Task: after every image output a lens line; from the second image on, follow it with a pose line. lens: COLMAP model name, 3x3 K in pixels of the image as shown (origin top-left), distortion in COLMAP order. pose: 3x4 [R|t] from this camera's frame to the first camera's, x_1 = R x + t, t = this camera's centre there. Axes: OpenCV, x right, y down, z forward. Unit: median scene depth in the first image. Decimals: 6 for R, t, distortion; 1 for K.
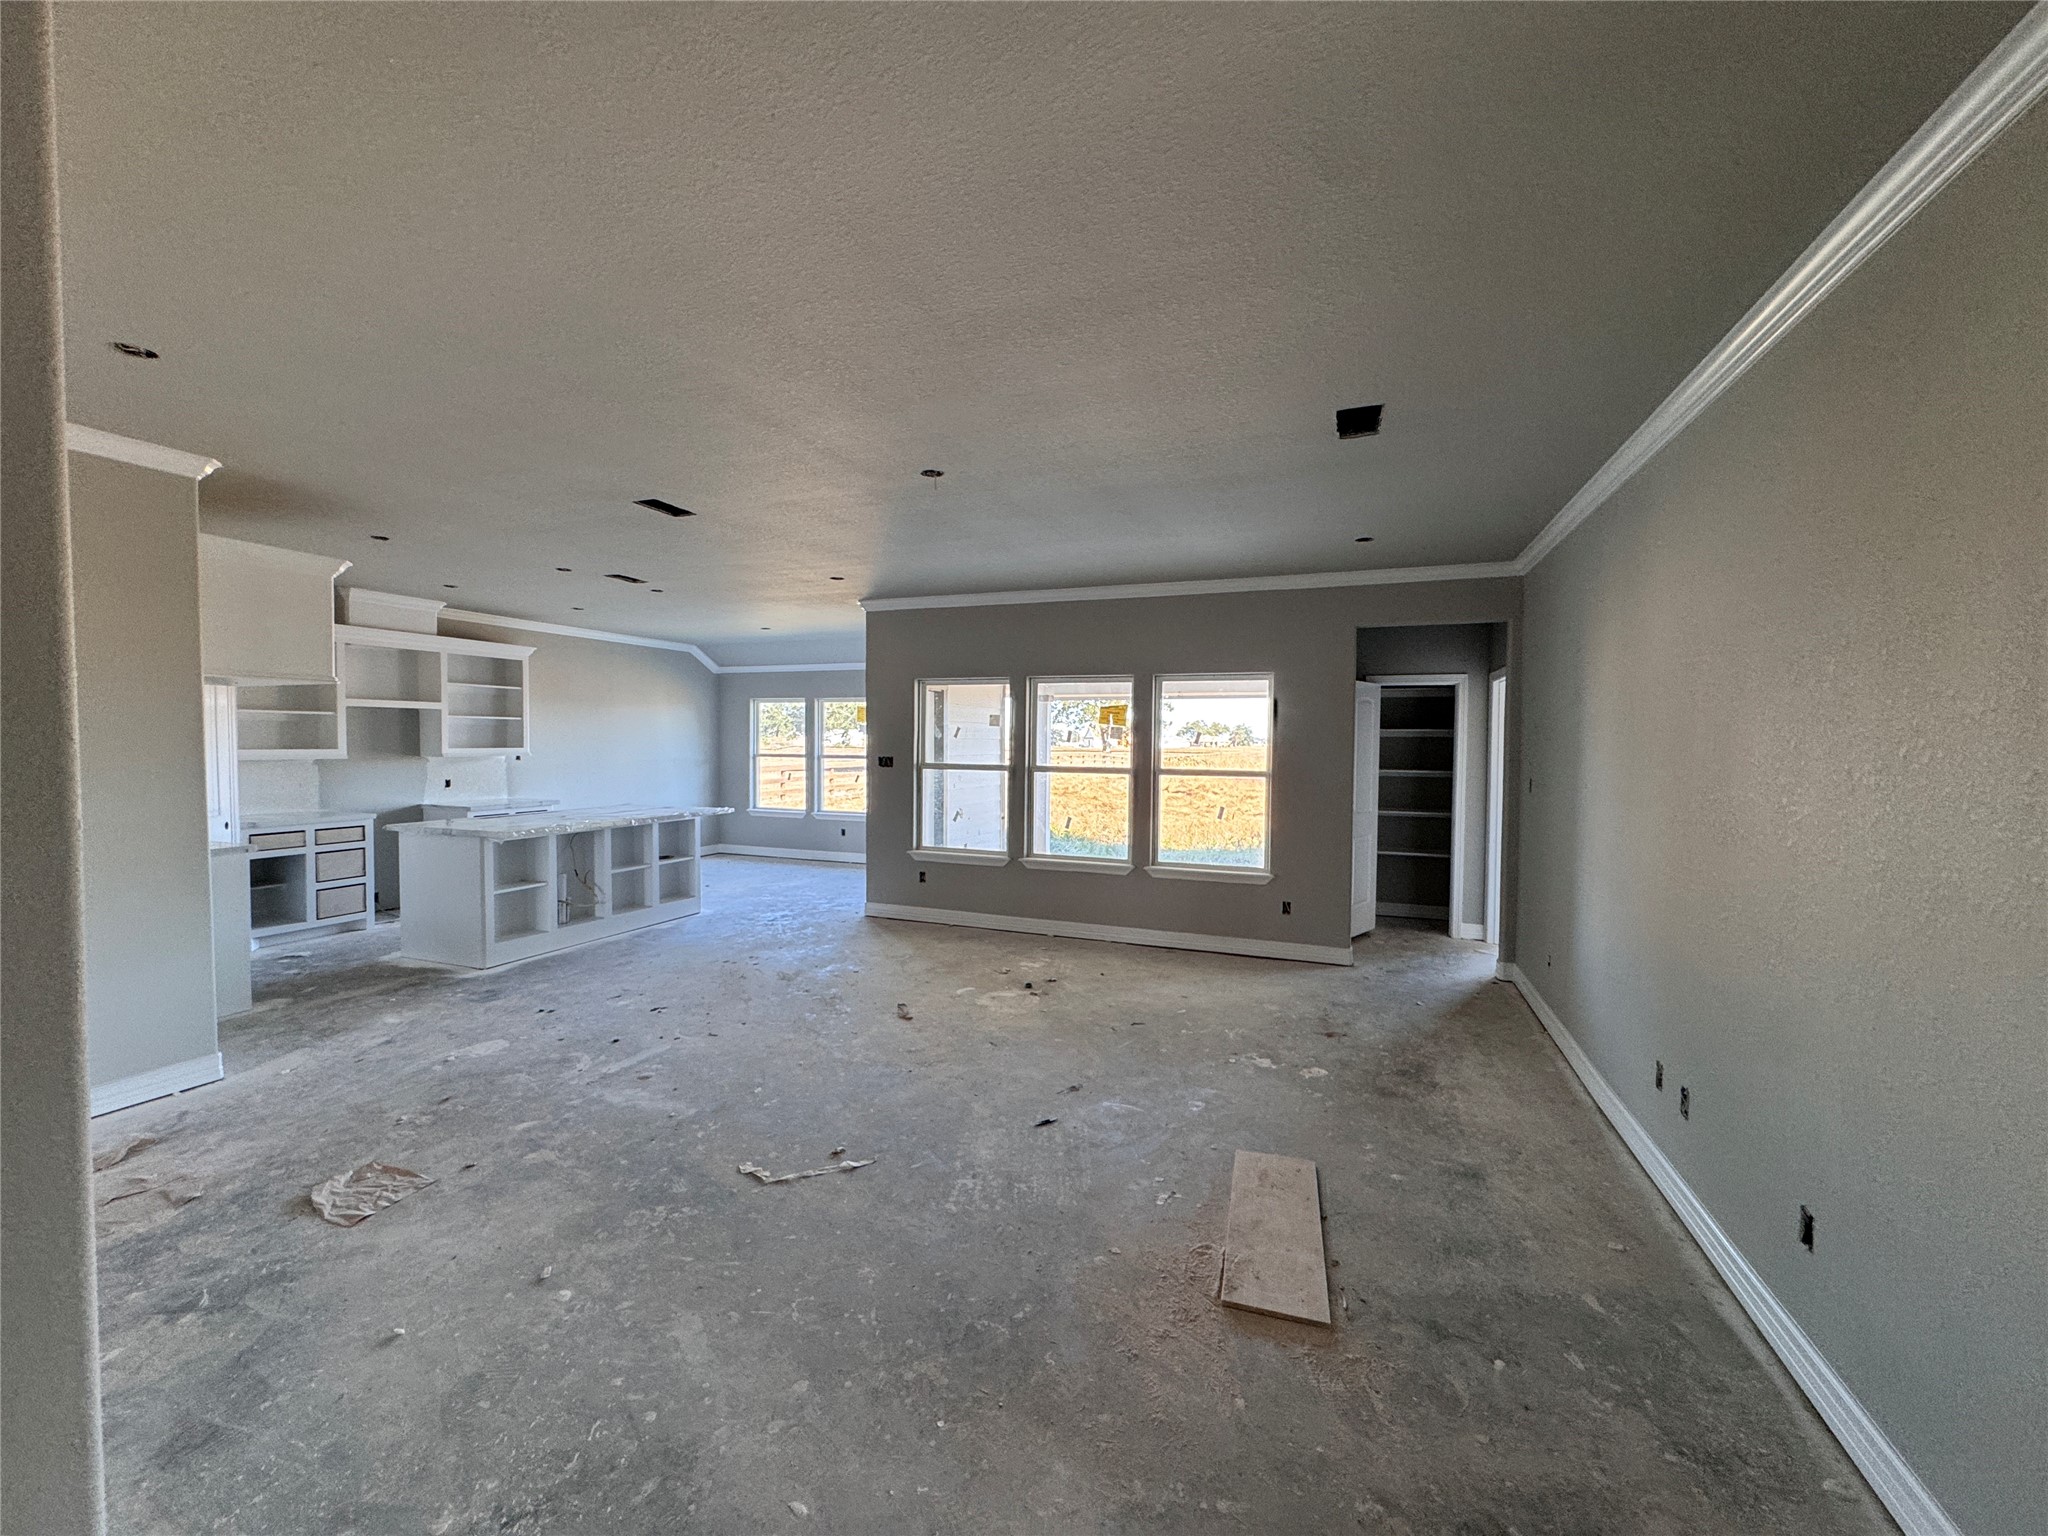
lens RADIAL K [[822.8, 0, 1024.0], [0, 822.8, 768.0], [0, 0, 1]] dist [-0.000728, -0.000008]
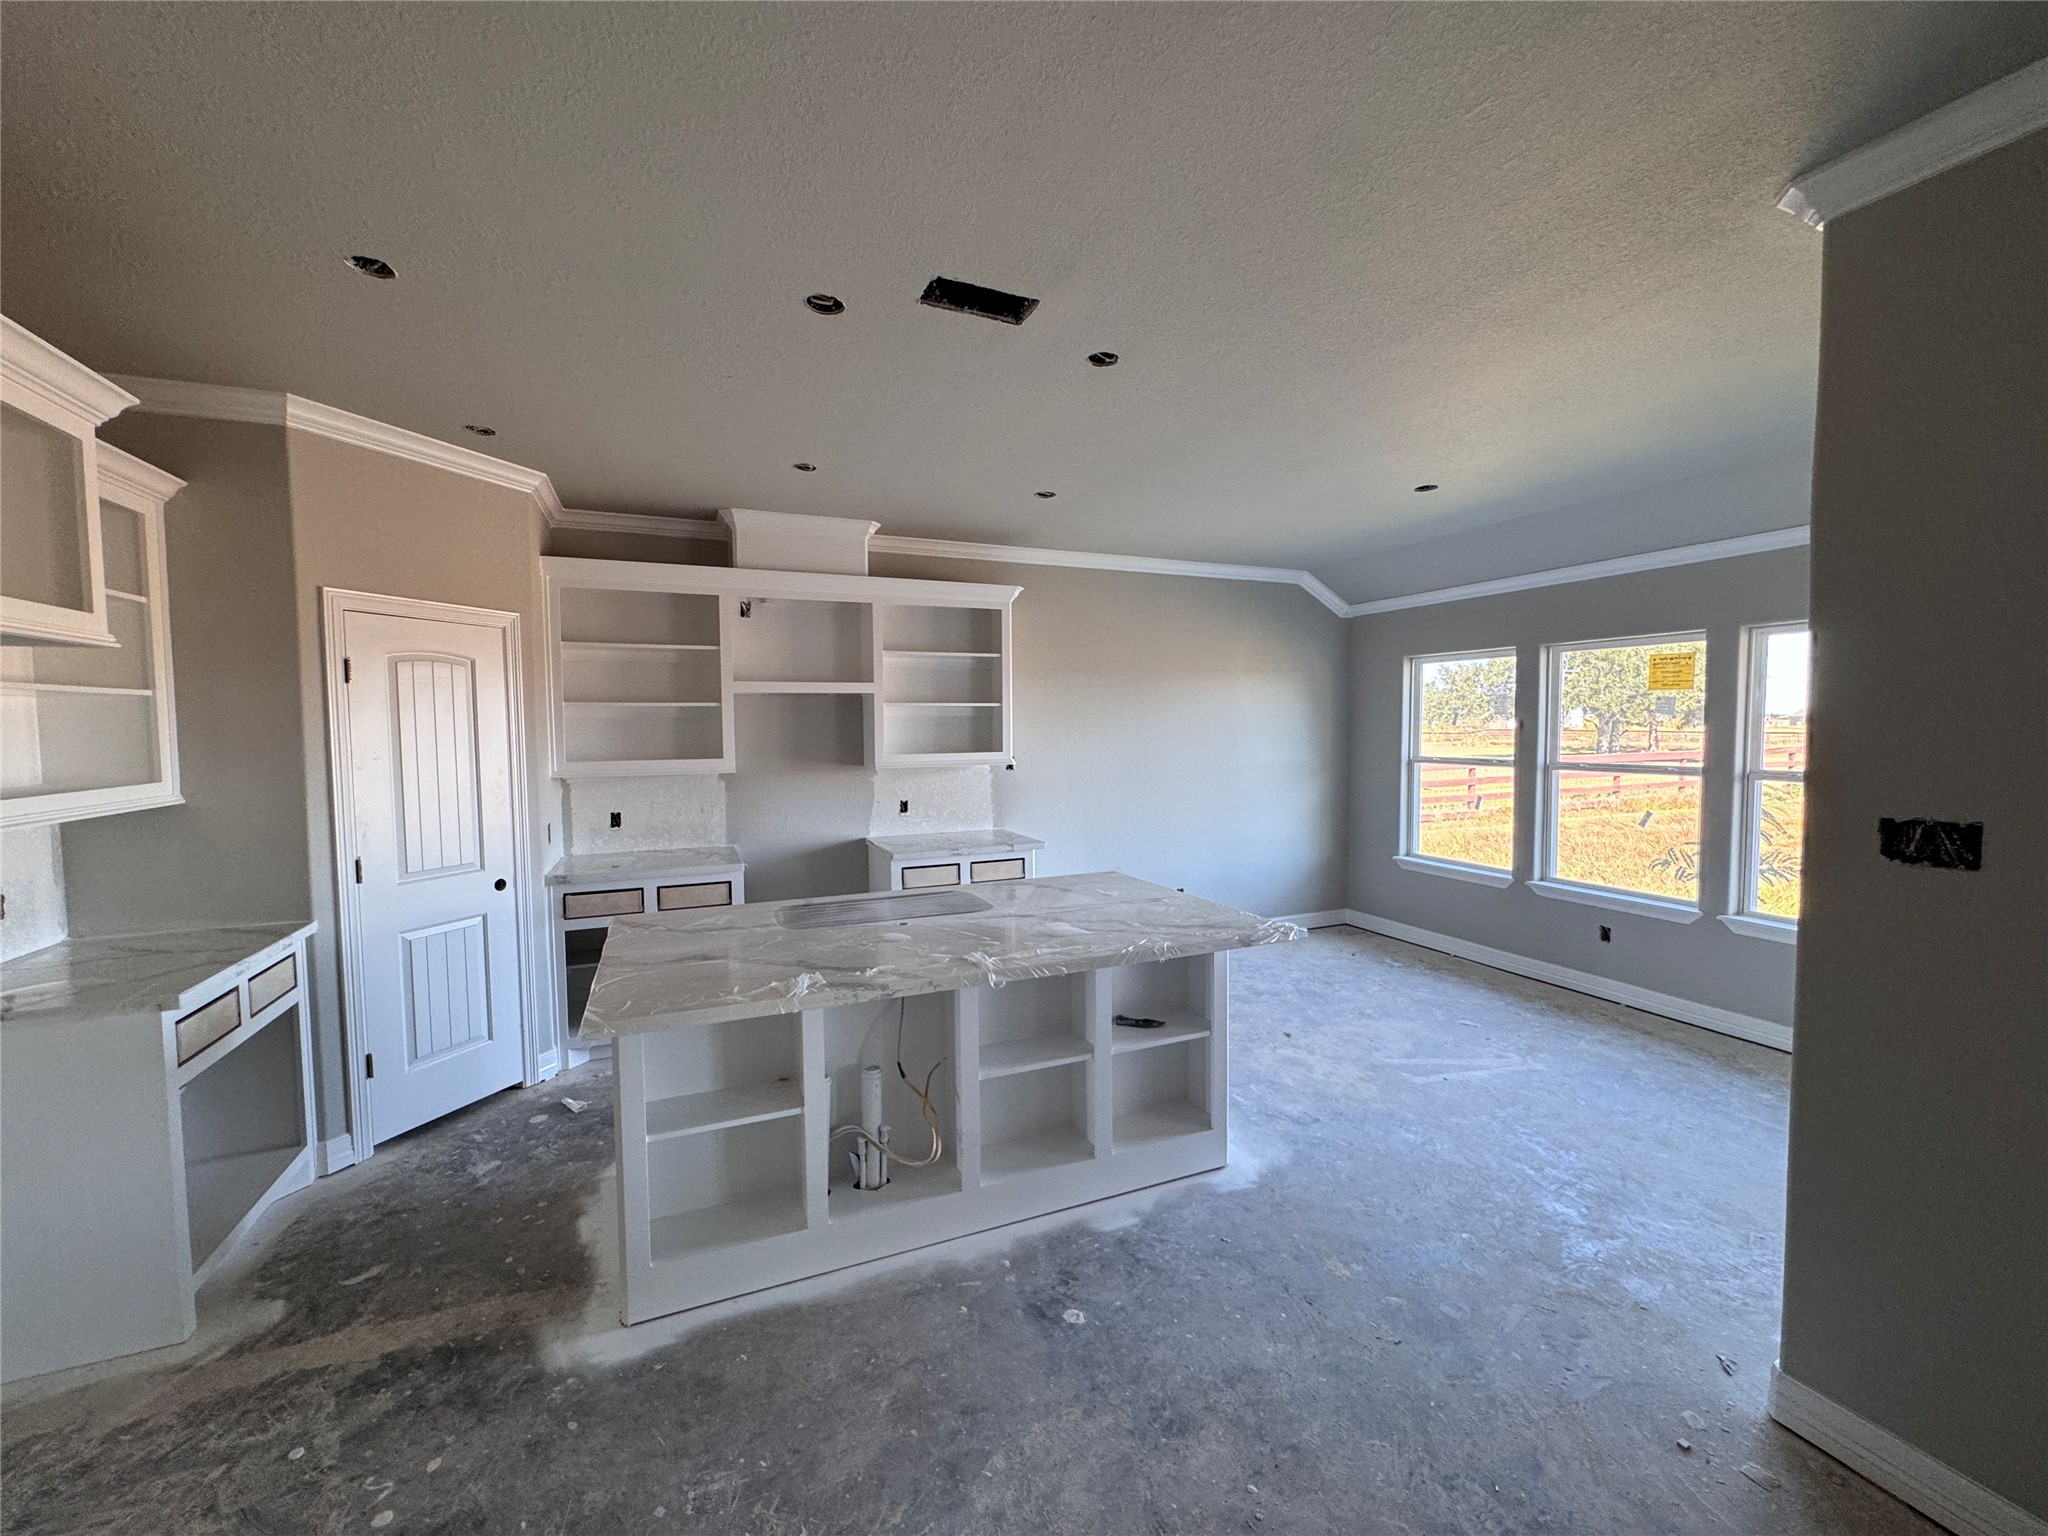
lens RADIAL K [[822.8, 0, 1024.0], [0, 822.8, 768.0], [0, 0, 1]] dist [-0.000728, -0.000008]
pose [[0.705764, 0.024578, -0.708020, -0.162970], [-0.010968, 0.999657, 0.023768, -0.027493], [0.708362, -0.009009, 0.705792, 0.579902]]
